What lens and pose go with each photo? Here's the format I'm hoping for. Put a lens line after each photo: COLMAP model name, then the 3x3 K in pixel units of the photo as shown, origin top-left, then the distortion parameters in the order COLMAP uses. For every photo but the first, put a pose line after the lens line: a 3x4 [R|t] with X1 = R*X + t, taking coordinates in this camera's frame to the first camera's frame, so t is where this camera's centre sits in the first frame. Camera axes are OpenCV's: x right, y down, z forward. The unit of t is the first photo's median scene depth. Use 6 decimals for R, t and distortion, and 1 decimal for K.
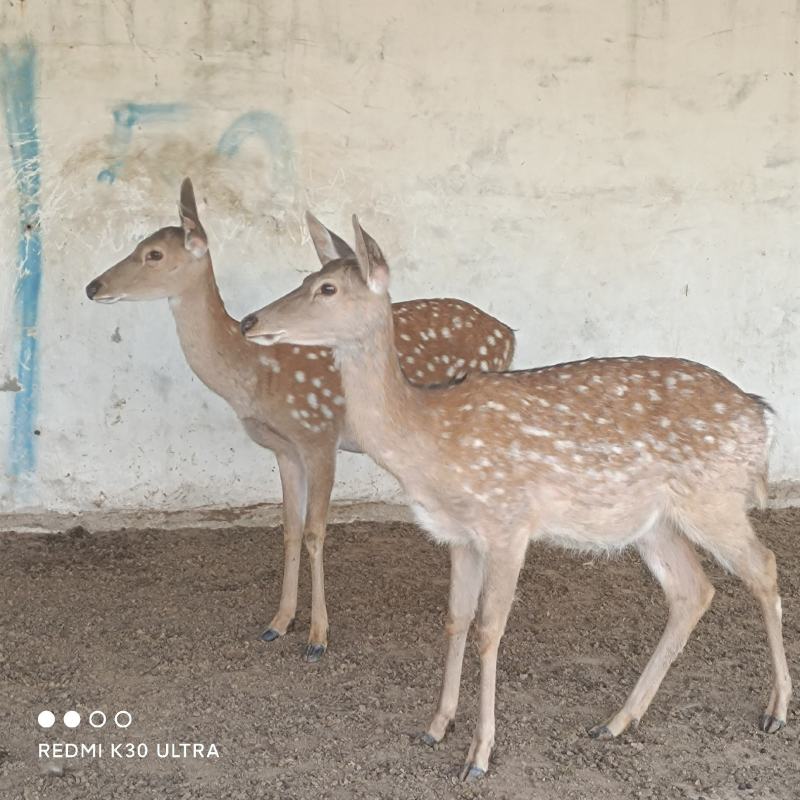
lens RADIAL K [[1781.3, 0, 336.9], [0, 1781.3, 462.0], [0, 0, 1]] dist [0.355216, -1.247658]
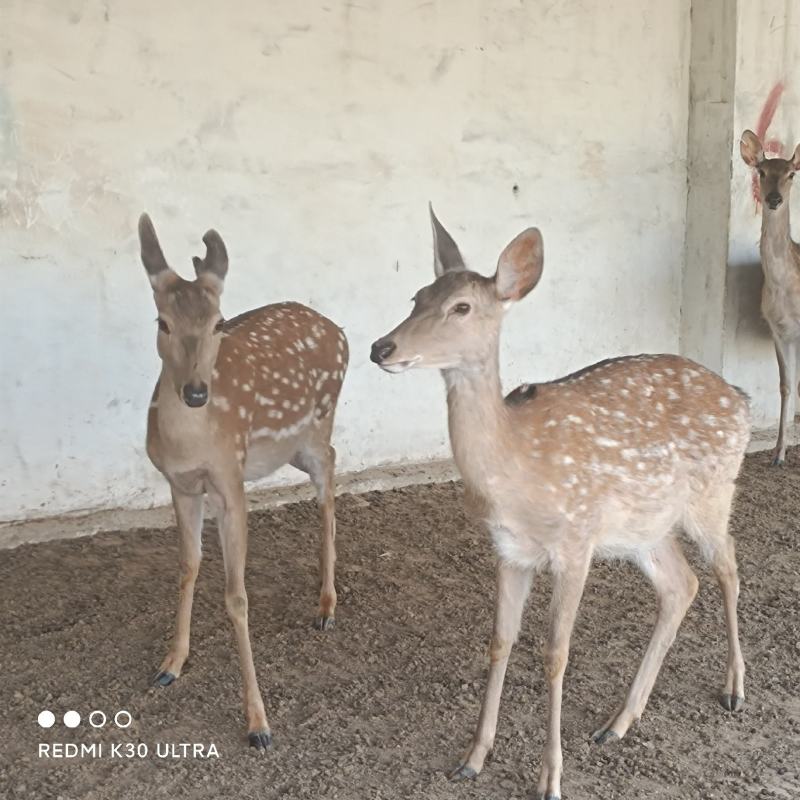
lens RADIAL K [[1781.3, 0, 336.9], [0, 1781.3, 462.0], [0, 0, 1]] dist [0.355216, -1.247658]
pose [[0.888192, -0.086542, 0.451249, -0.437748], [0.068810, 0.996080, 0.055591, -0.067523], [-0.454291, -0.018325, 0.890665, 0.202286]]
